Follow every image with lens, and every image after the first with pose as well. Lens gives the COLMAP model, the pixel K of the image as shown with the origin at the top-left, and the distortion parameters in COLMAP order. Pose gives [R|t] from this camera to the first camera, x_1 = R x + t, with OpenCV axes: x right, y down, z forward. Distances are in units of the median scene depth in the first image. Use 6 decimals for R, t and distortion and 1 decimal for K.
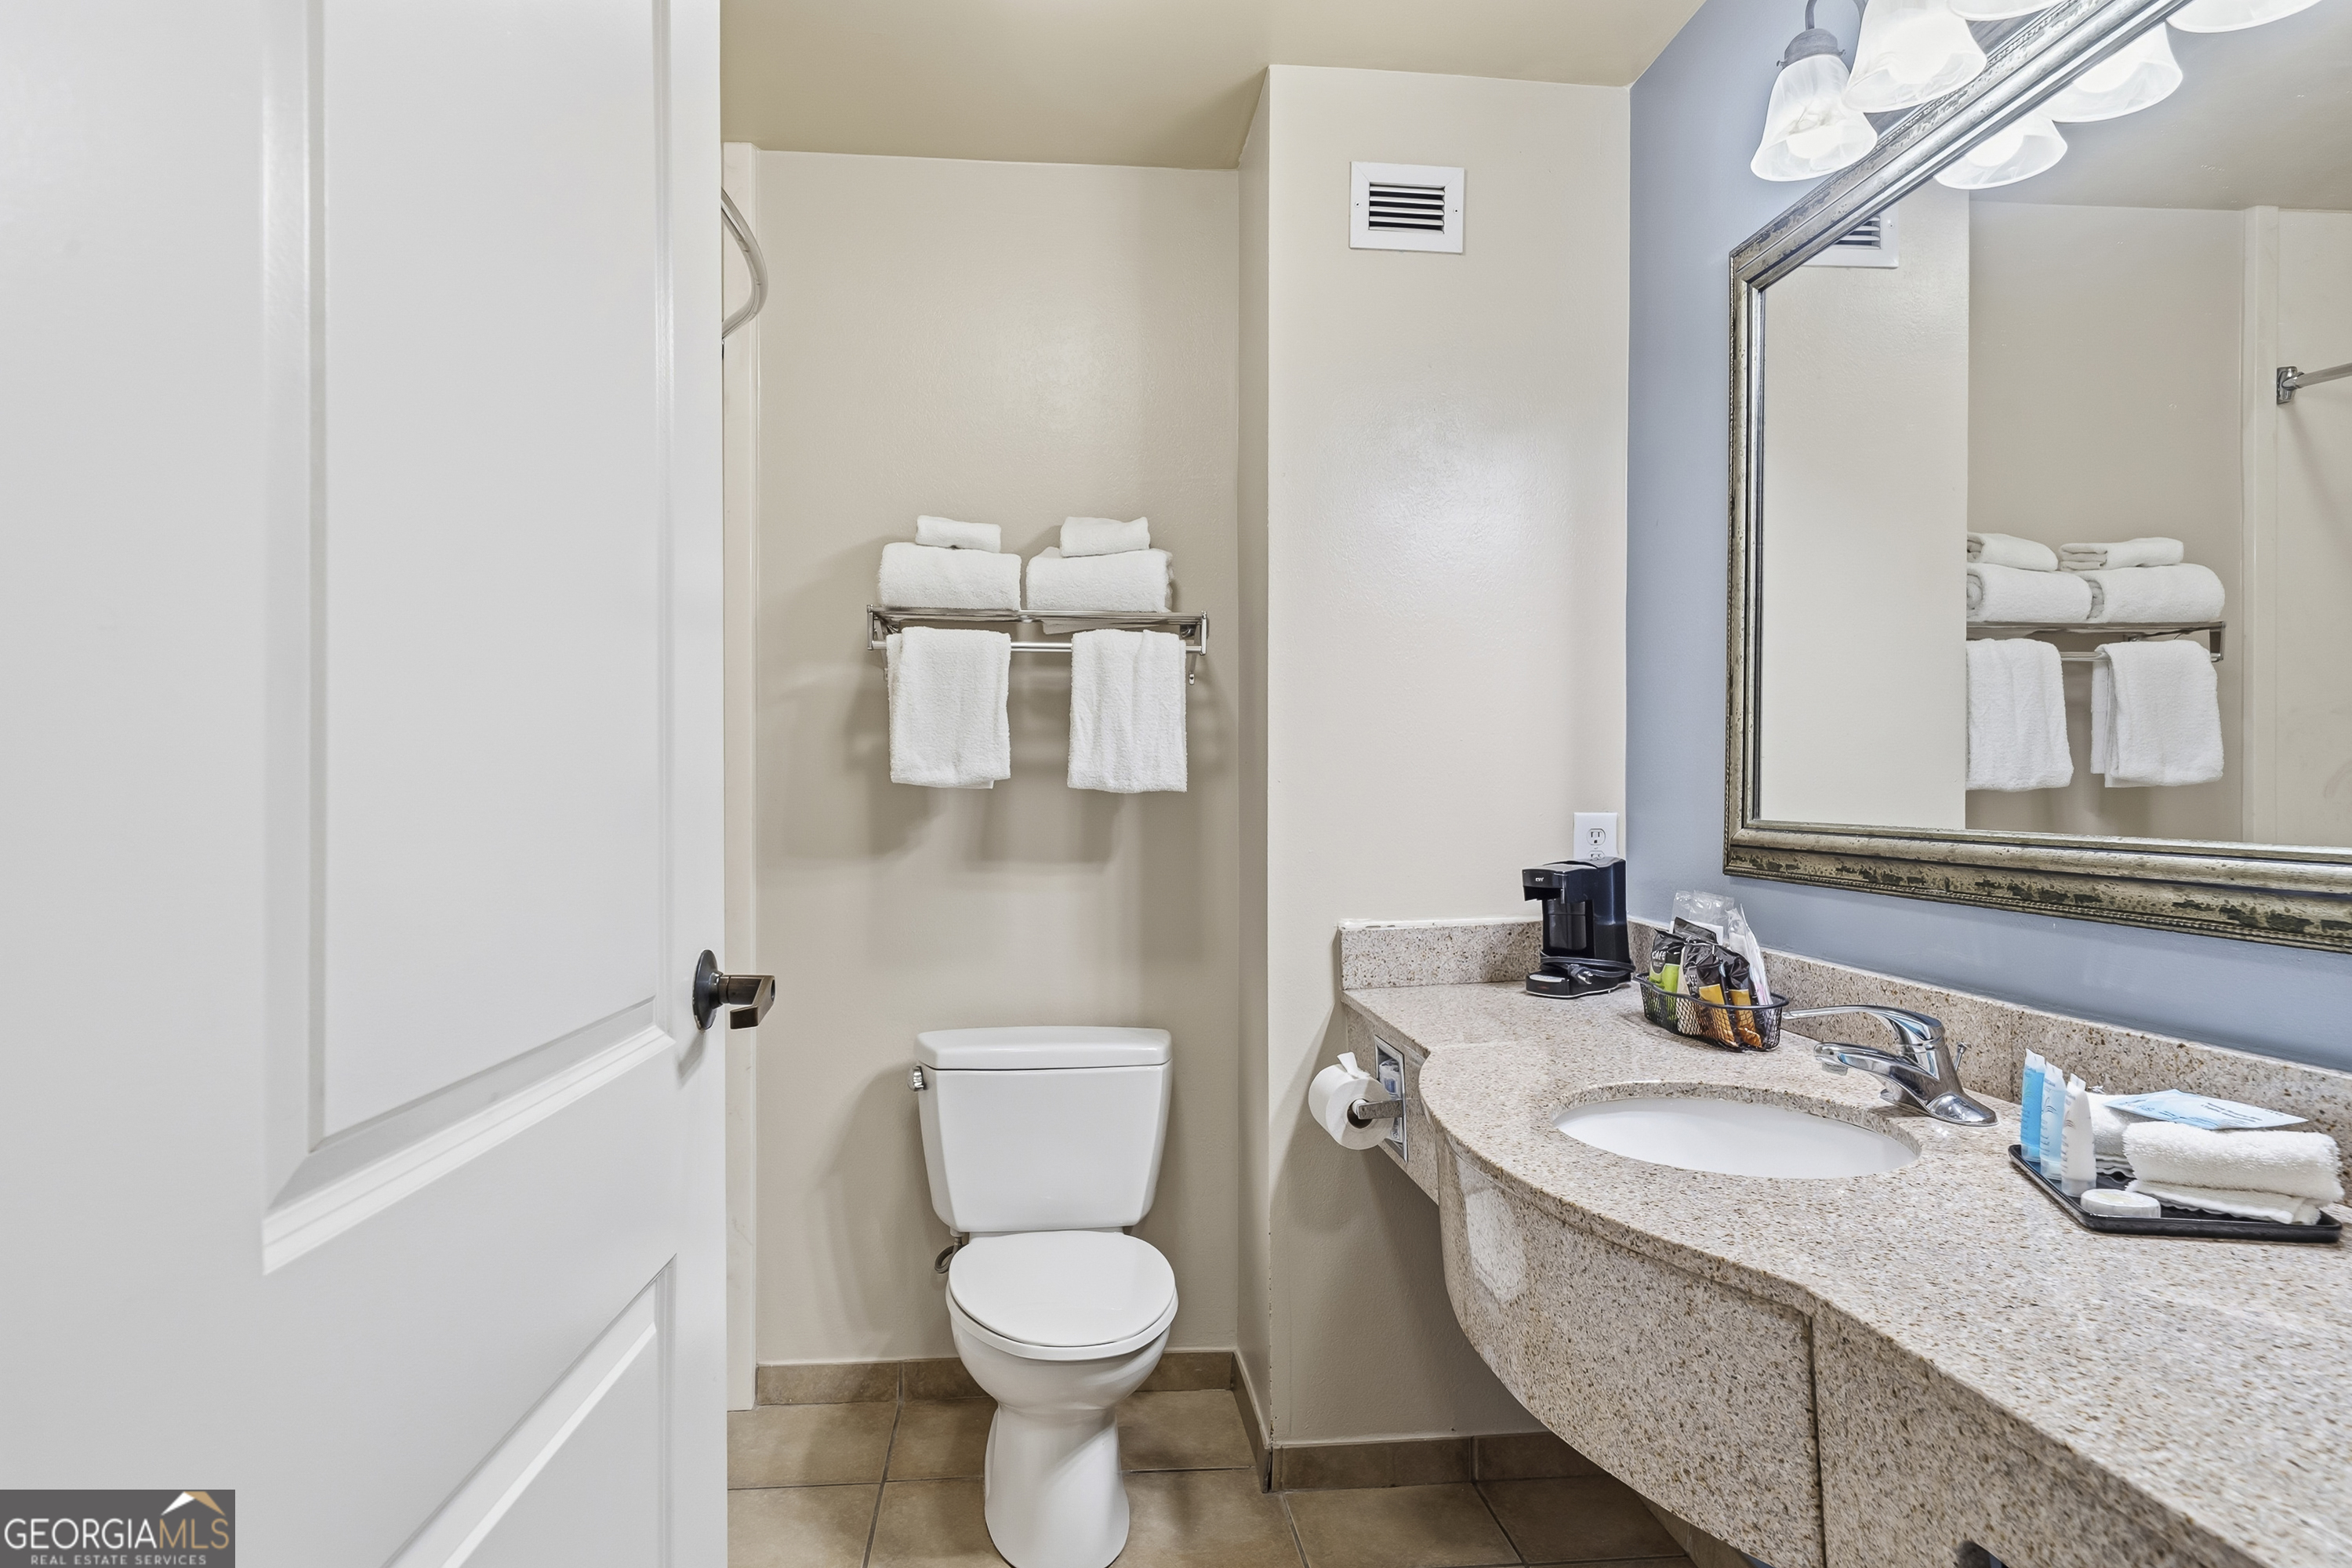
lens RADIAL K [[1378.0, 0, 1176.0], [0, 1378.0, 784.0], [0, 0, 1]] dist [-0.001428, 0.001242]
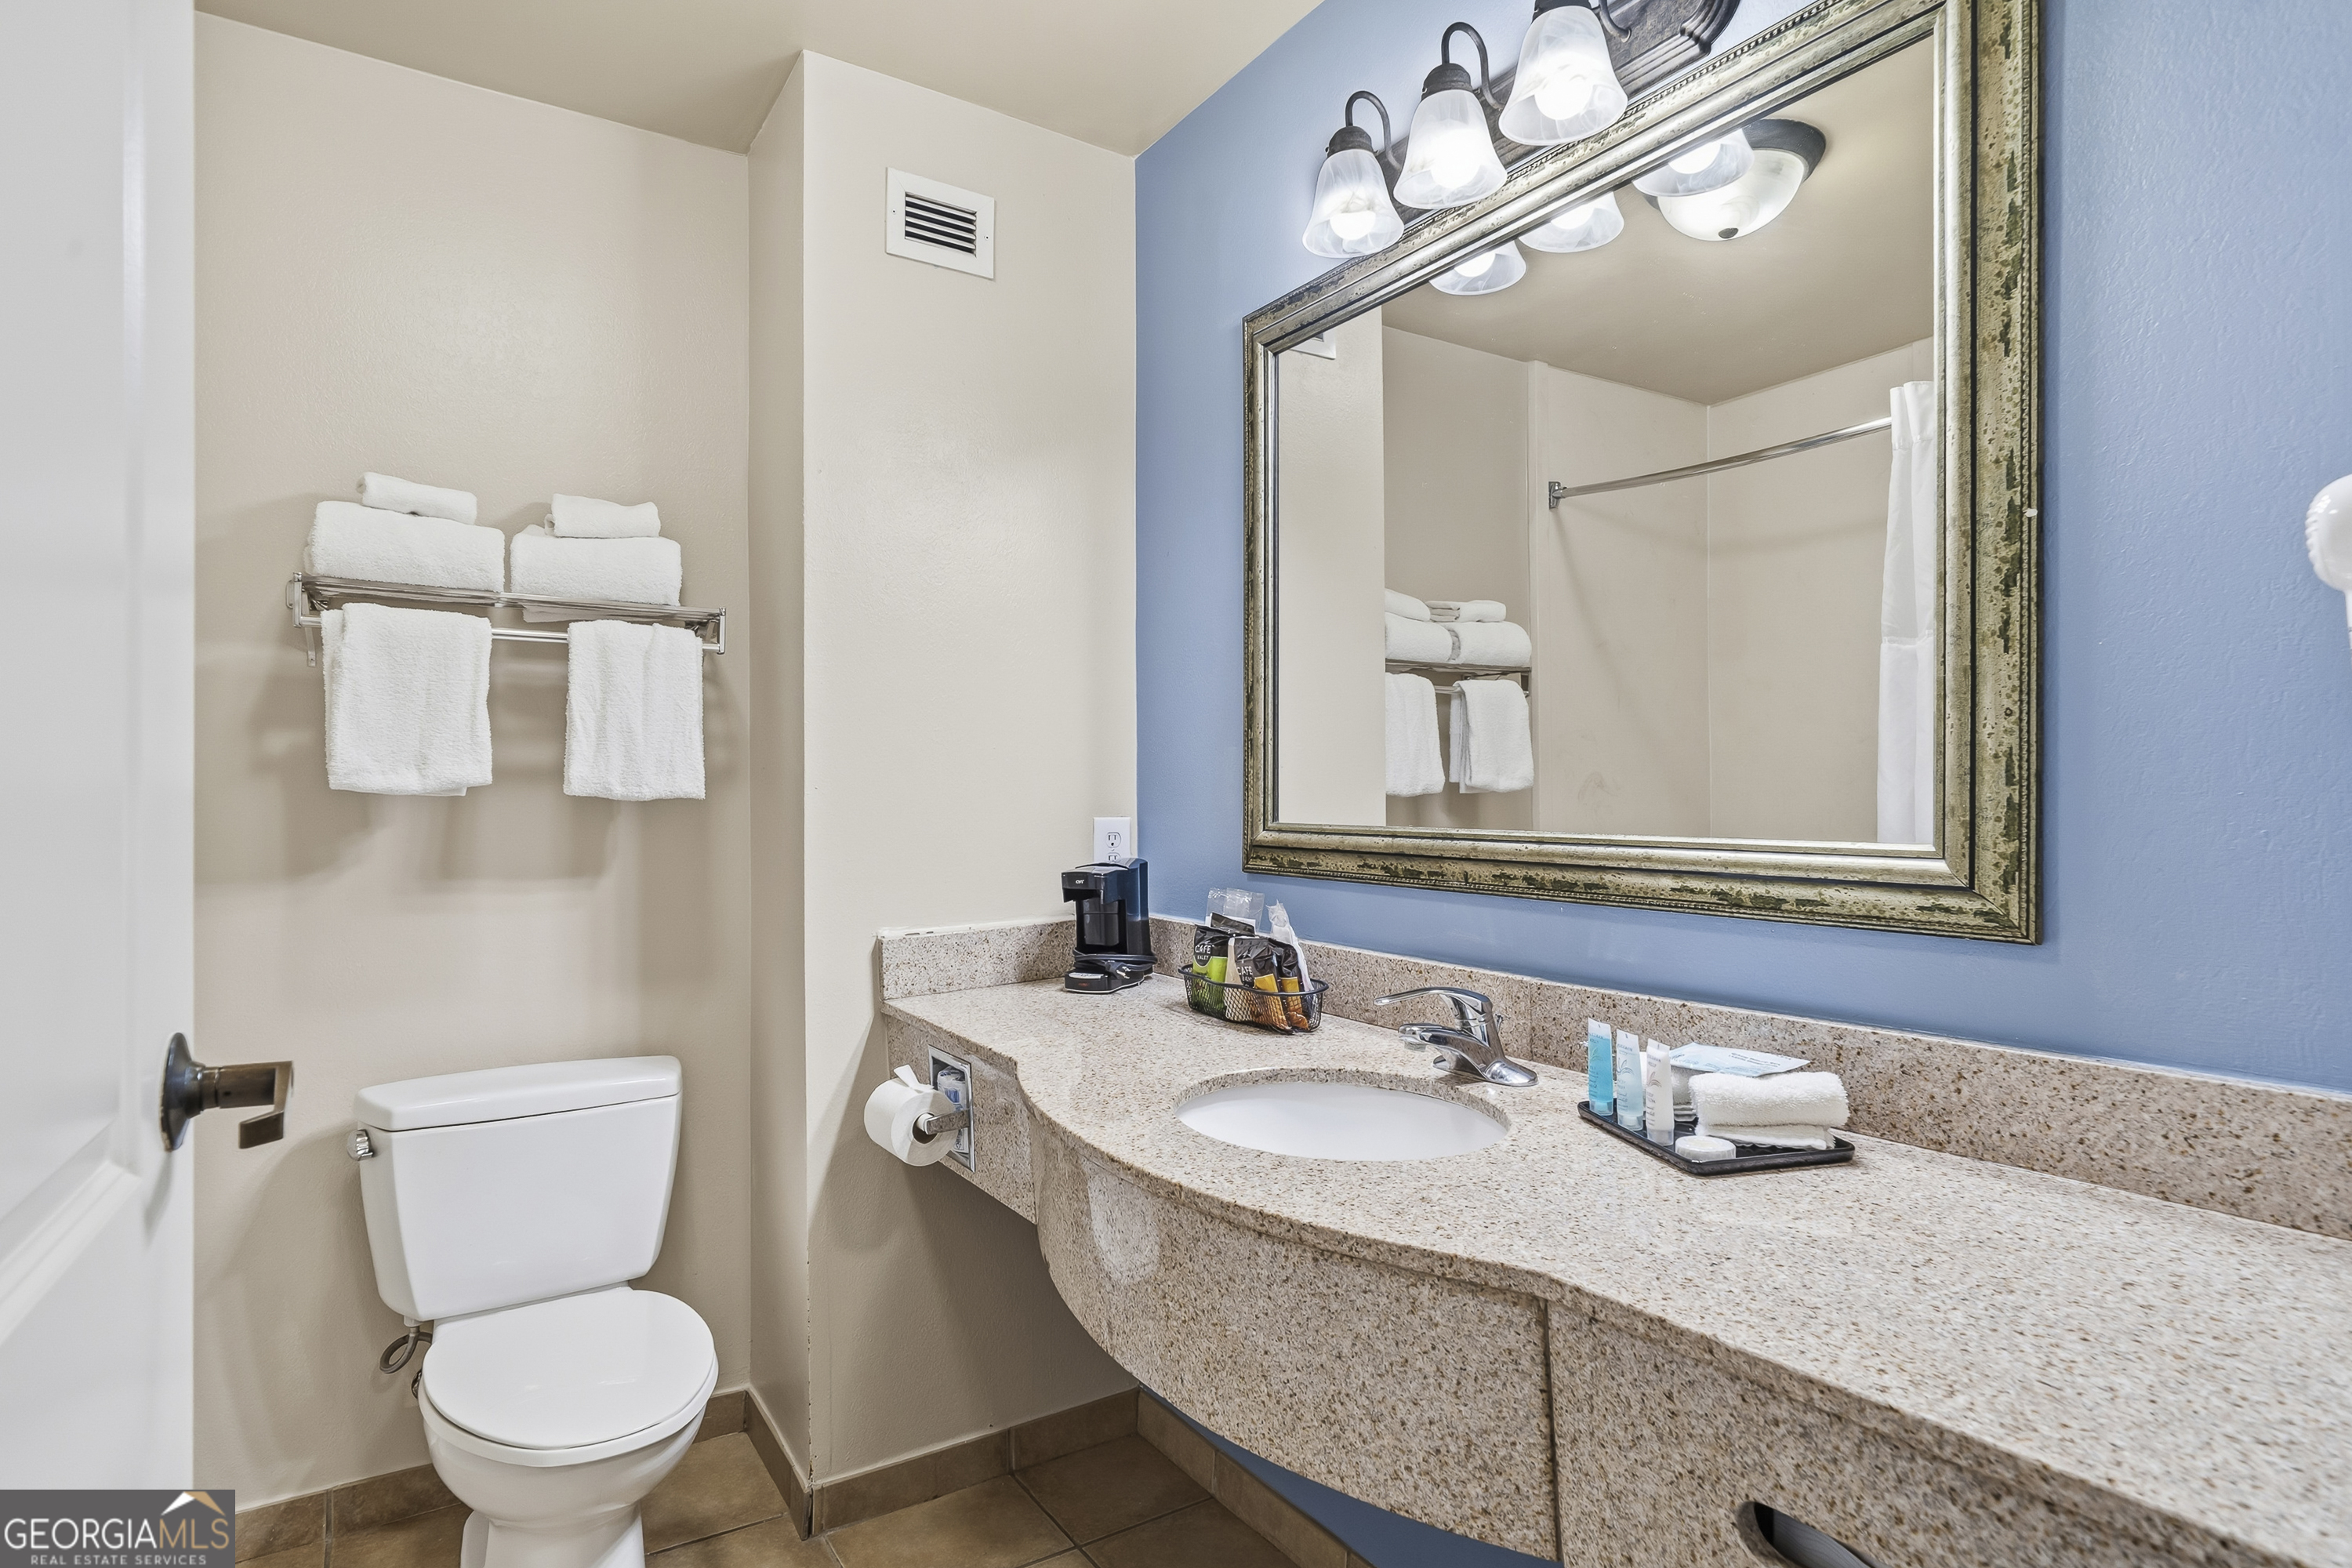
lens RADIAL K [[1237.0, 0, 1171.8], [0, 1237.0, 772.8], [0, 0, 1]] dist [-0.000541, 0.000519]
pose [[0.894859, 0.006368, 0.446304, -0.106910], [-0.000089, 0.999901, -0.014090, -0.000575], [-0.446349, 0.012569, 0.894771, 0.139273]]
